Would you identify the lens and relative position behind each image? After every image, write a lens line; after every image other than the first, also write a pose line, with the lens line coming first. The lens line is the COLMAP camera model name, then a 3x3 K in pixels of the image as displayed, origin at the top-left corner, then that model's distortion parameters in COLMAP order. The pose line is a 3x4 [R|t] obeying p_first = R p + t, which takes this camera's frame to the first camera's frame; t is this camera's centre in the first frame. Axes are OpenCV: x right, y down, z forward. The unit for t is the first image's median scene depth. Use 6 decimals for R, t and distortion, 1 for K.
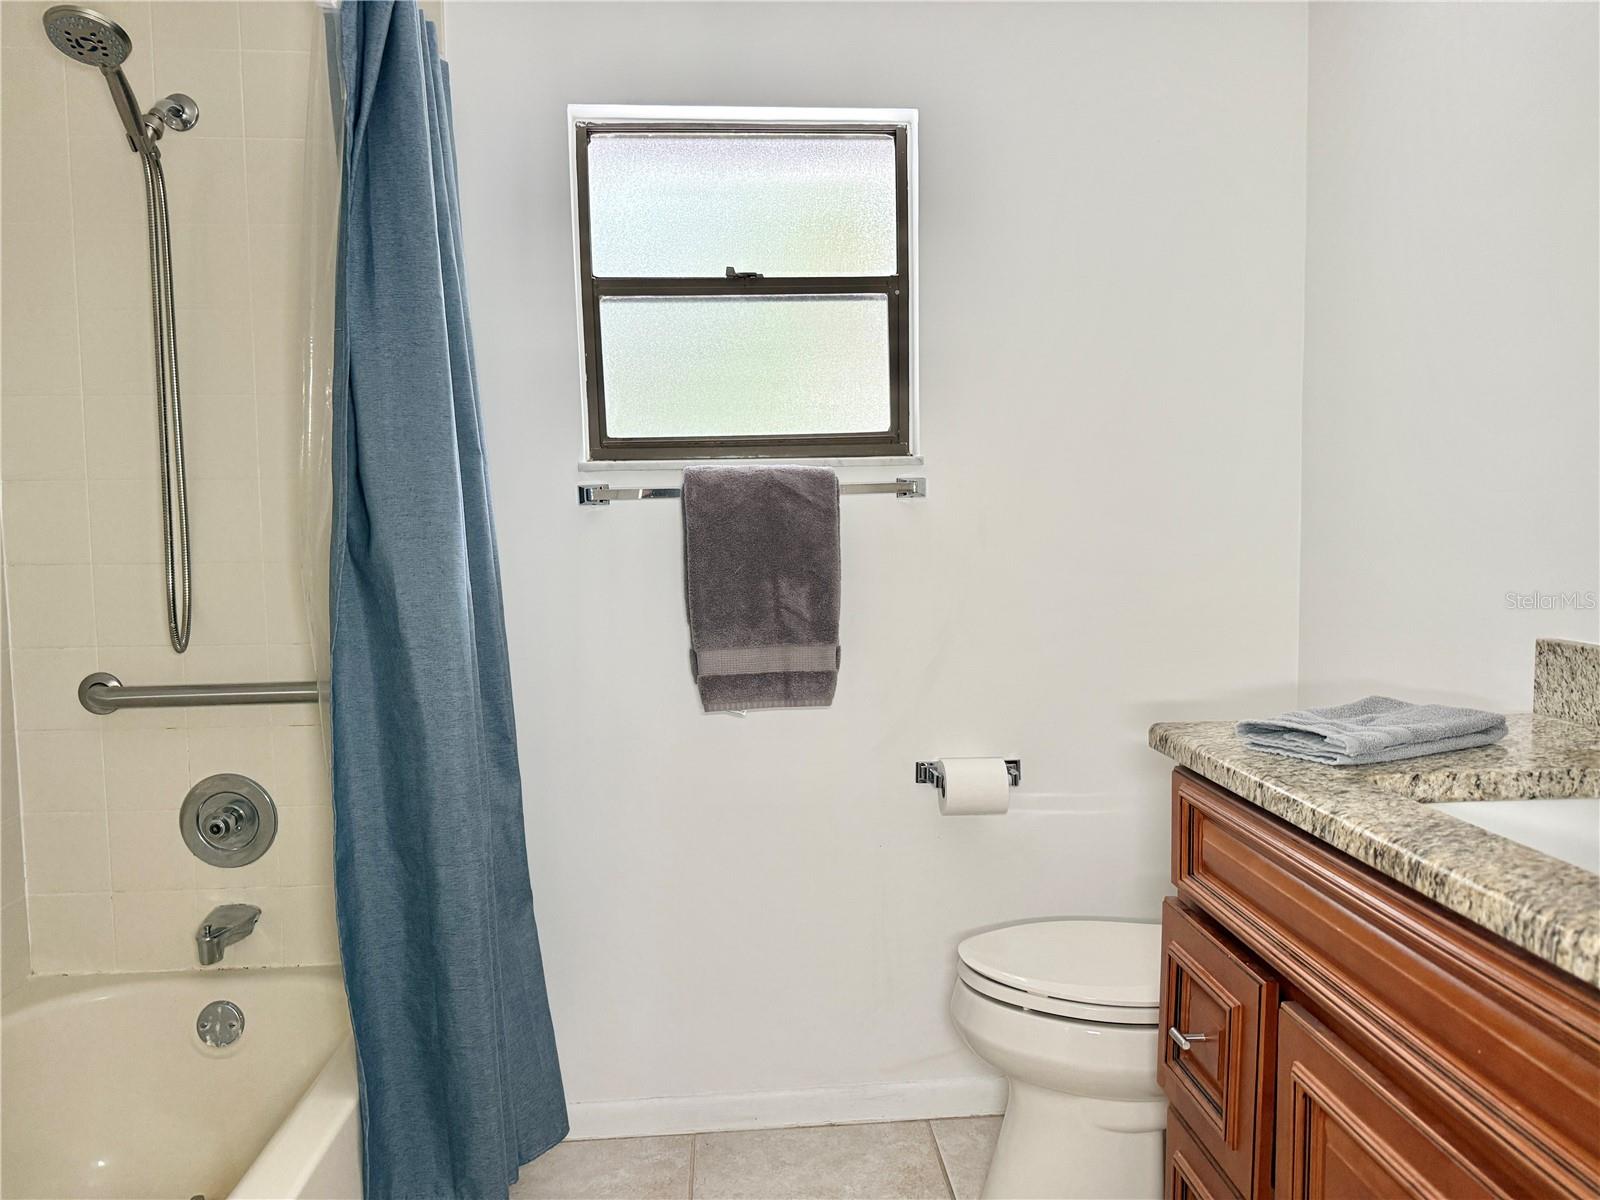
lens RADIAL K [[1158.4, 0, 800.0], [0, 1158.4, 600.0], [0, 0, 1]] dist [0.002161, -0.001442]
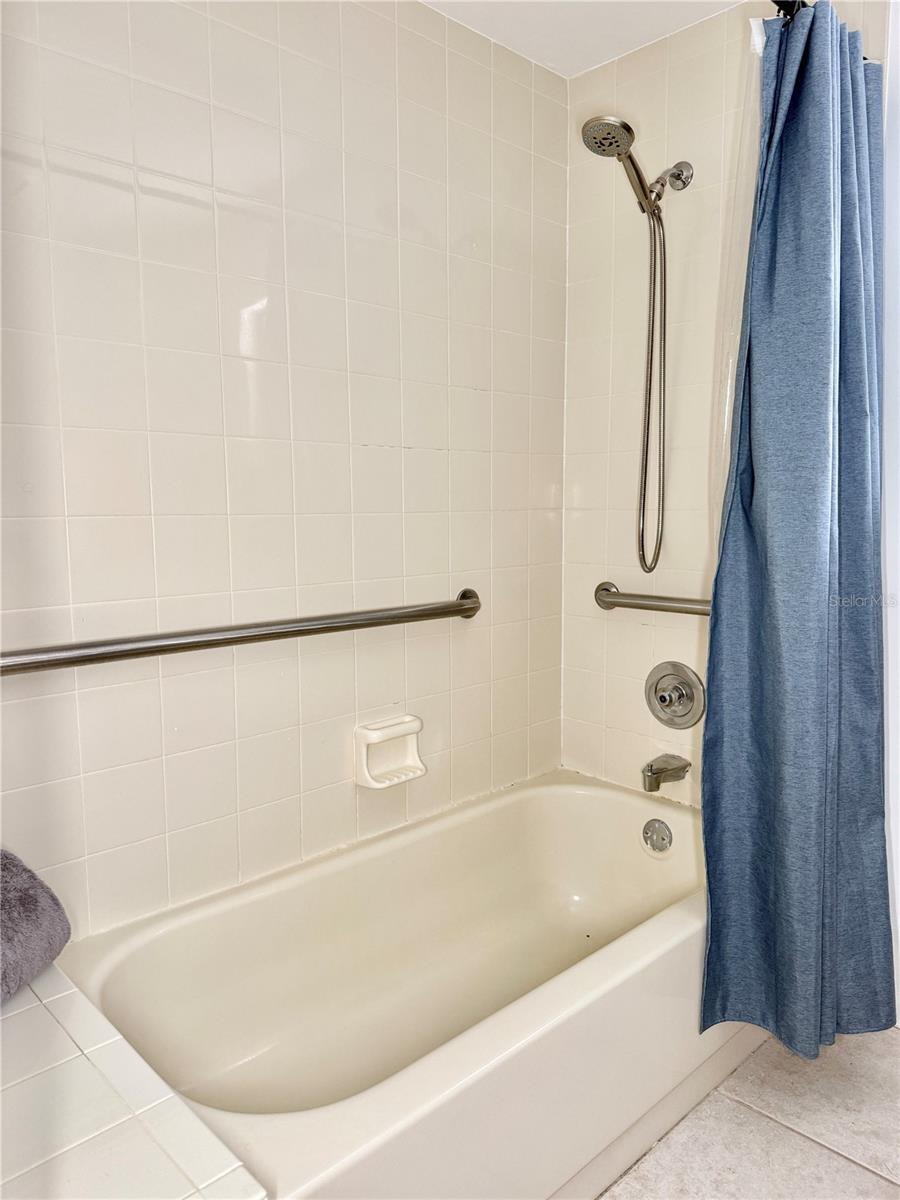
lens RADIAL K [[851.0, 0, 450.0], [0, 851.0, 600.0], [0, 0, 1]] dist [0.026085, -0.041594]
pose [[0.637005, 0.105921, -0.763548, 0.166434], [-0.060230, 0.994326, 0.087687, 0.003979], [0.768503, -0.009868, 0.639770, 0.216959]]
